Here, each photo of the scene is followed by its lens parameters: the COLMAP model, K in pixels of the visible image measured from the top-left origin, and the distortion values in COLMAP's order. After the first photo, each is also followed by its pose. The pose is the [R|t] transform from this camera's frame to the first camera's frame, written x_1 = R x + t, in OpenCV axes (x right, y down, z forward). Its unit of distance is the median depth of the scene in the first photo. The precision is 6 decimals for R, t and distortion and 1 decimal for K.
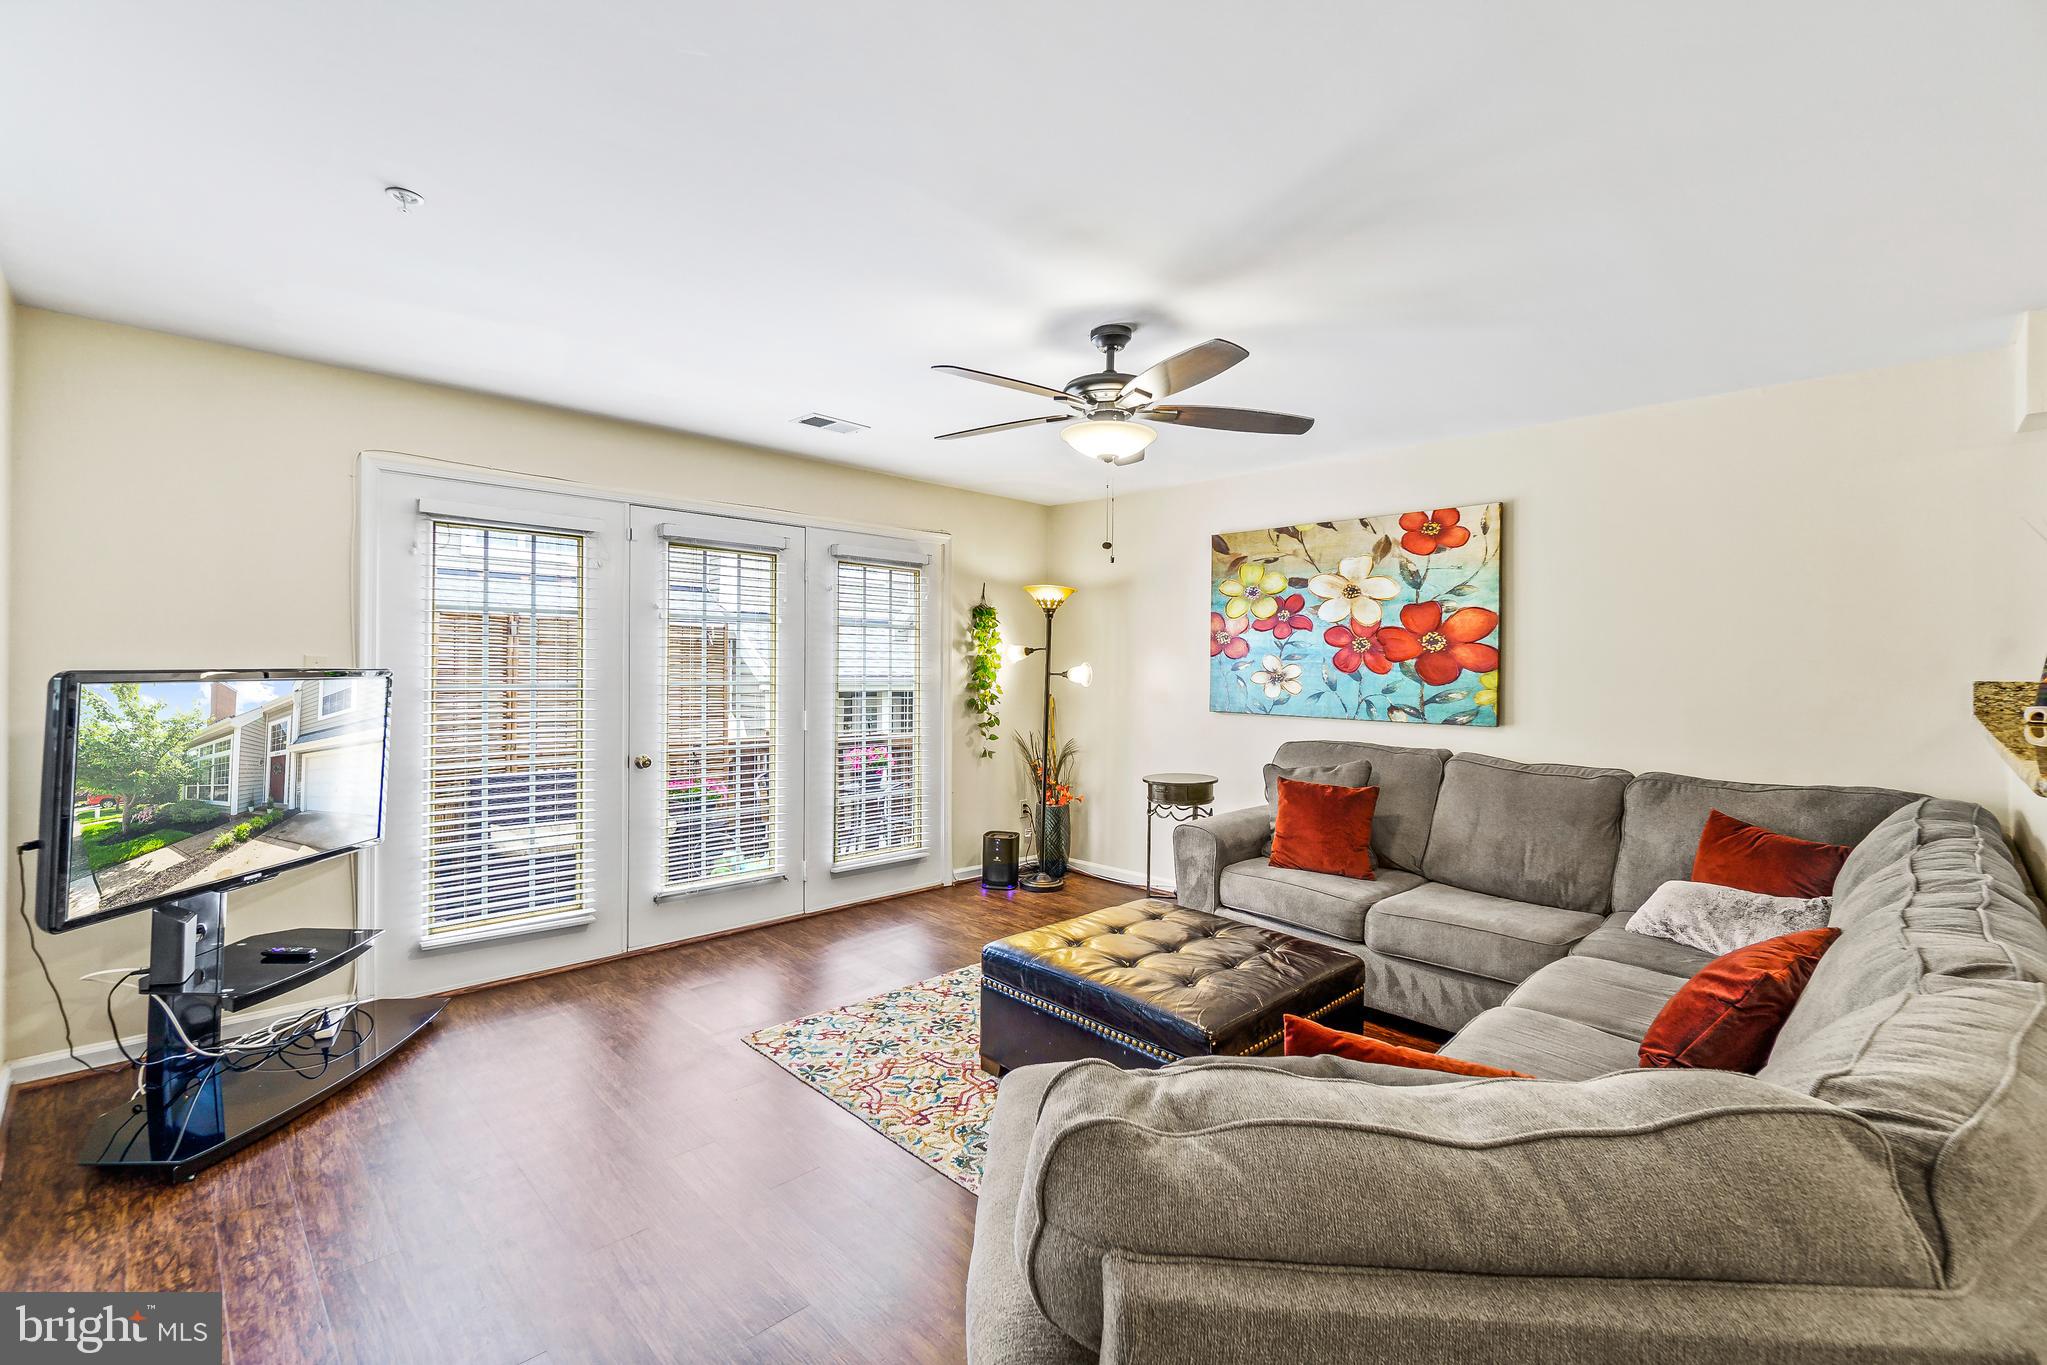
lens RADIAL K [[883.1, 0, 1015.3], [0, 883.1, 668.5], [0, 0, 1]] dist [-0.003093, -0.000516]
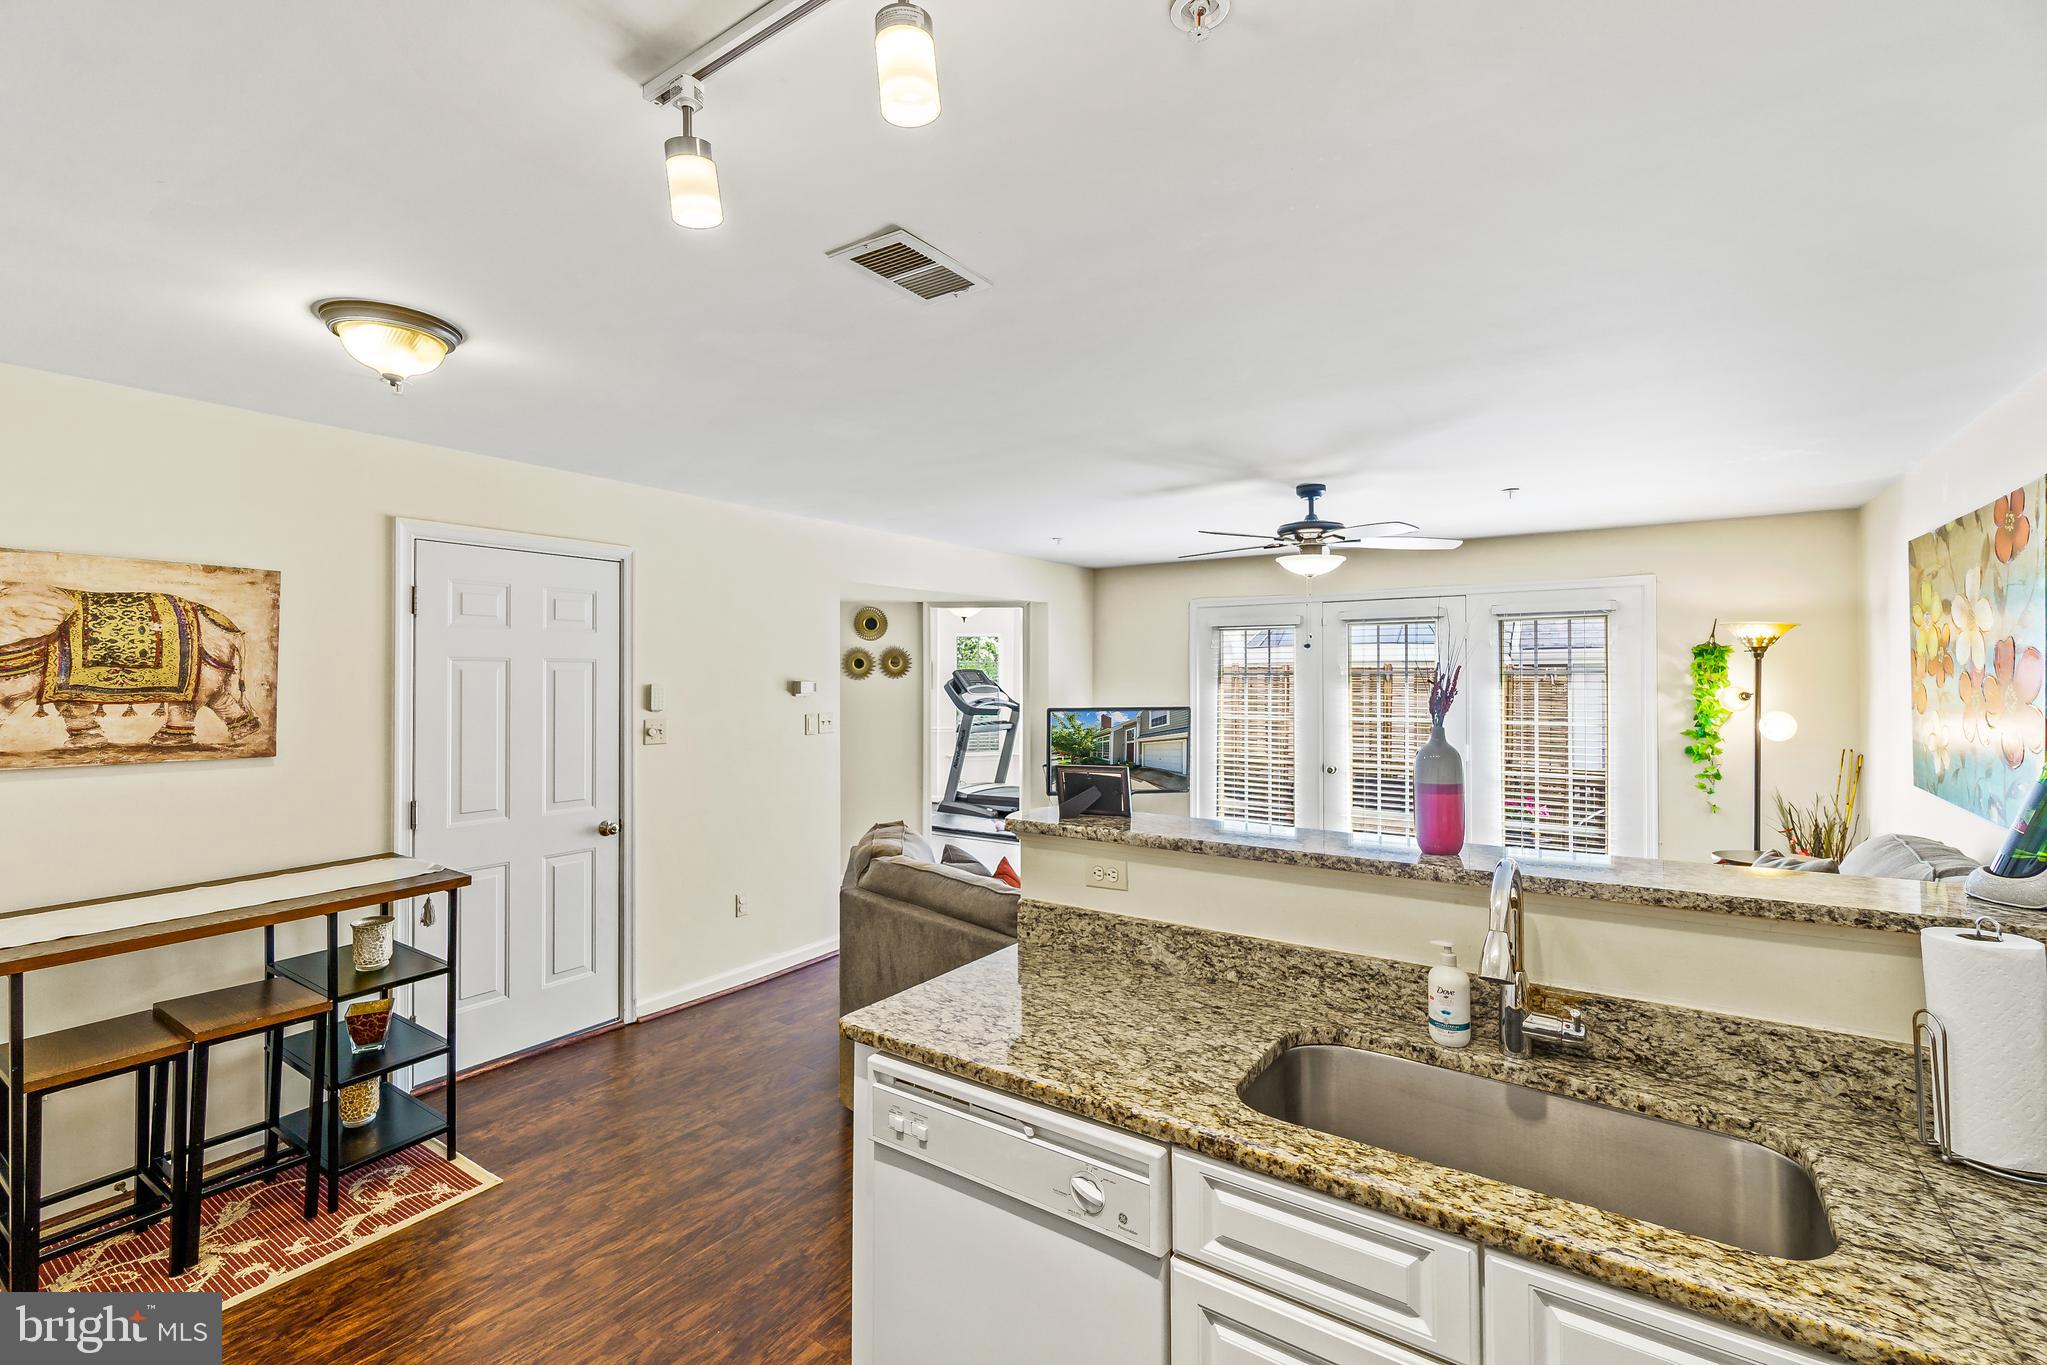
lens RADIAL K [[883.1, 0, 1015.3], [0, 883.1, 668.5], [0, 0, 1]] dist [-0.003093, -0.000516]
pose [[0.177625, -0.014974, -0.983984, 0.913613], [-0.001068, 0.999881, -0.015409, -0.040497], [0.984098, 0.003787, 0.177587, 0.172226]]
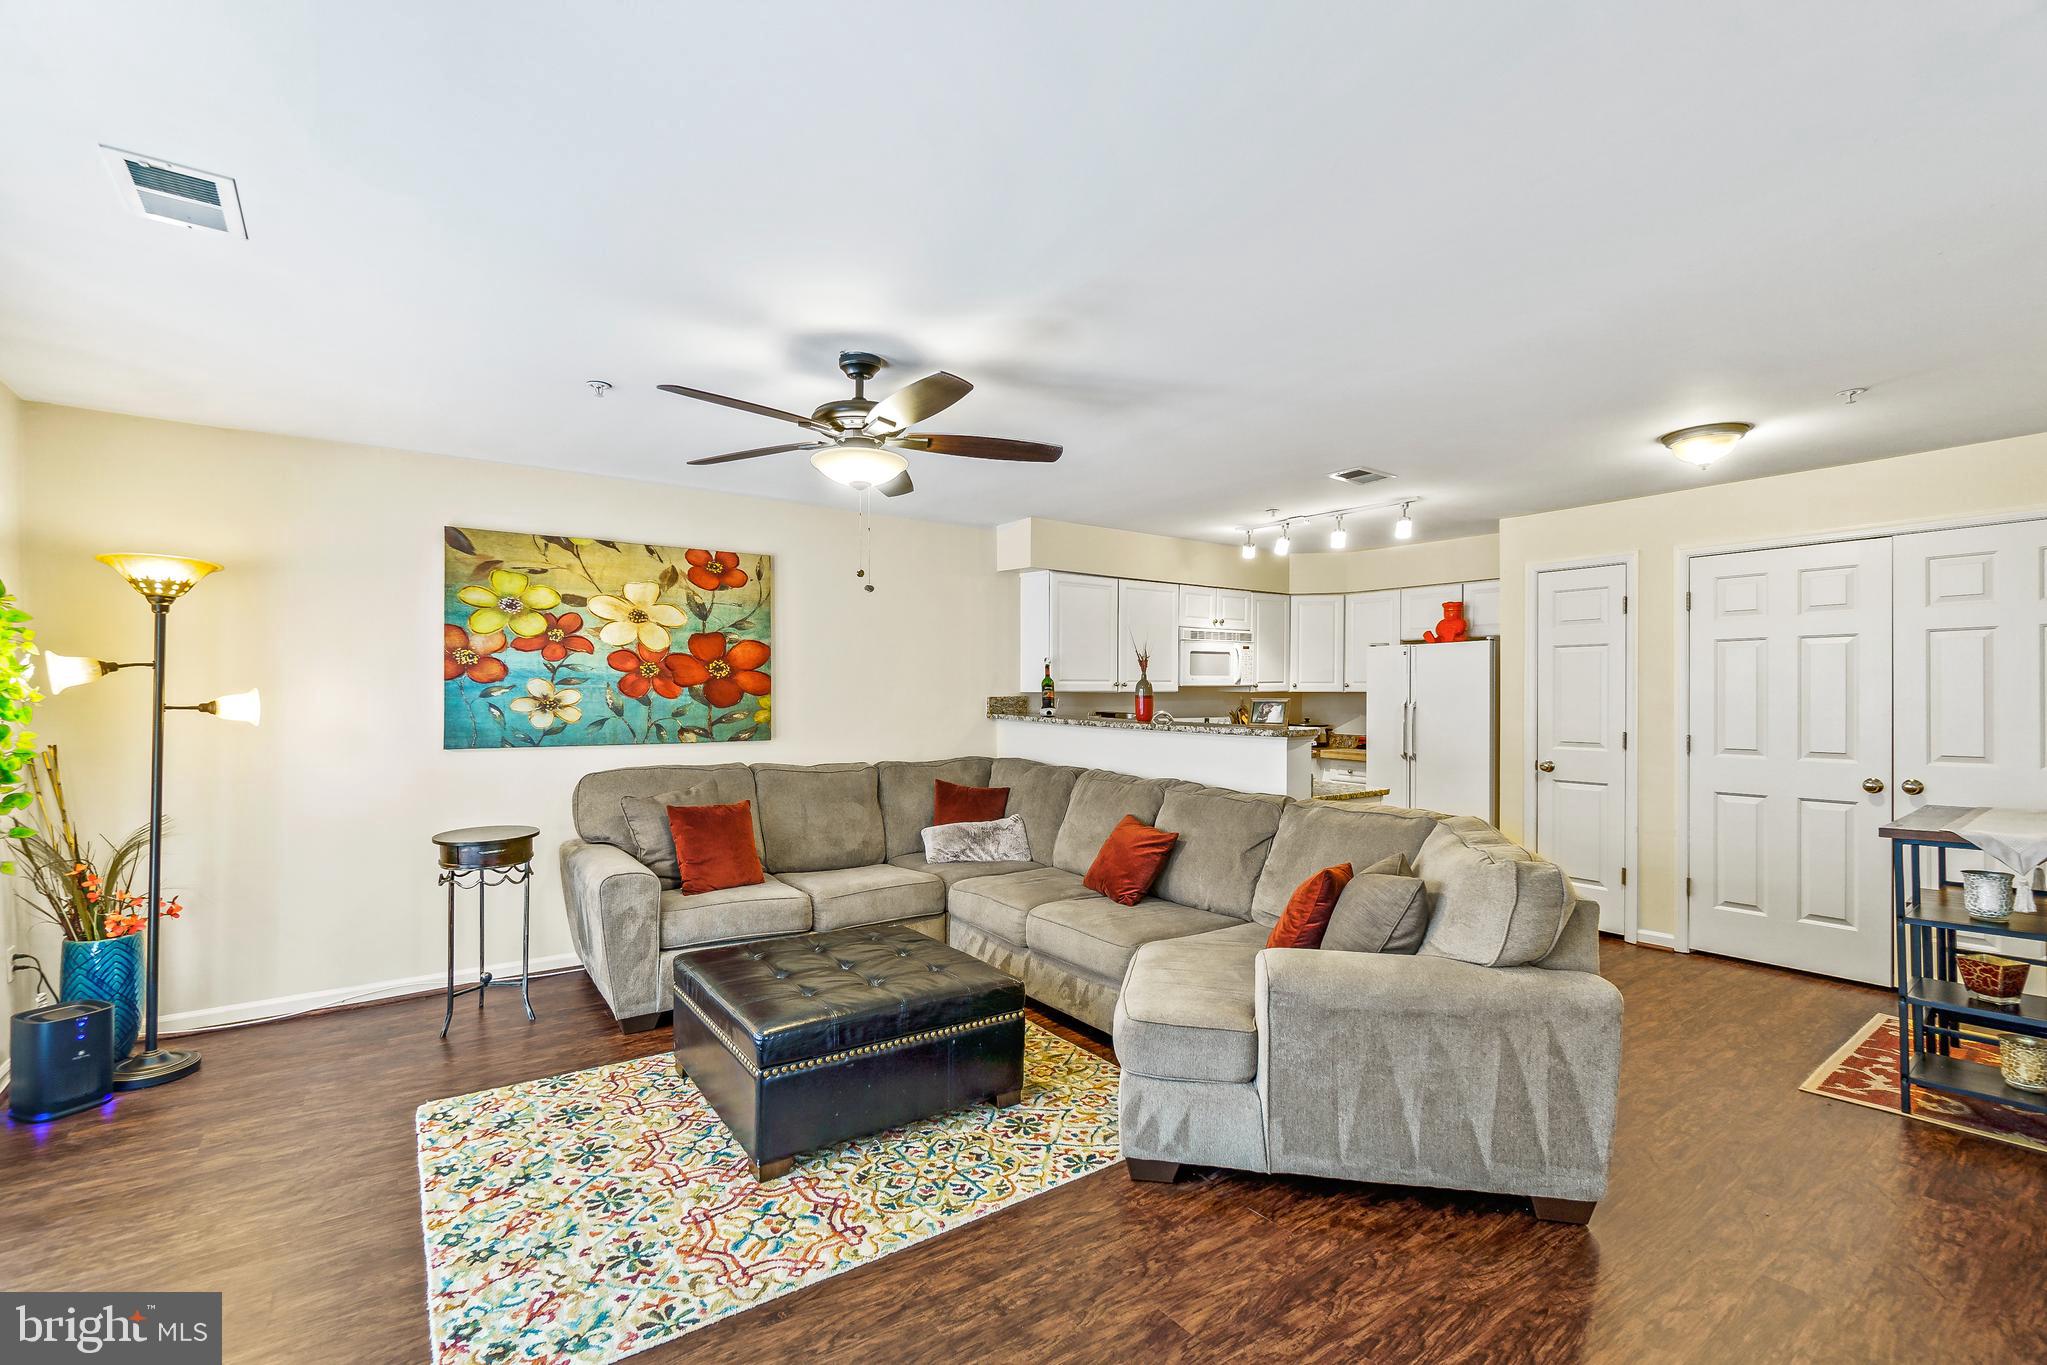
lens RADIAL K [[889.8, 0, 1009.0], [0, 889.8, 697.1], [0, 0, 1]] dist [-0.003373, -0.000308]
pose [[0.158952, -0.014401, 0.987181, -0.550969], [0.004852, 0.999893, 0.013805, -0.007598], [-0.987274, 0.002596, 0.159005, 0.429380]]
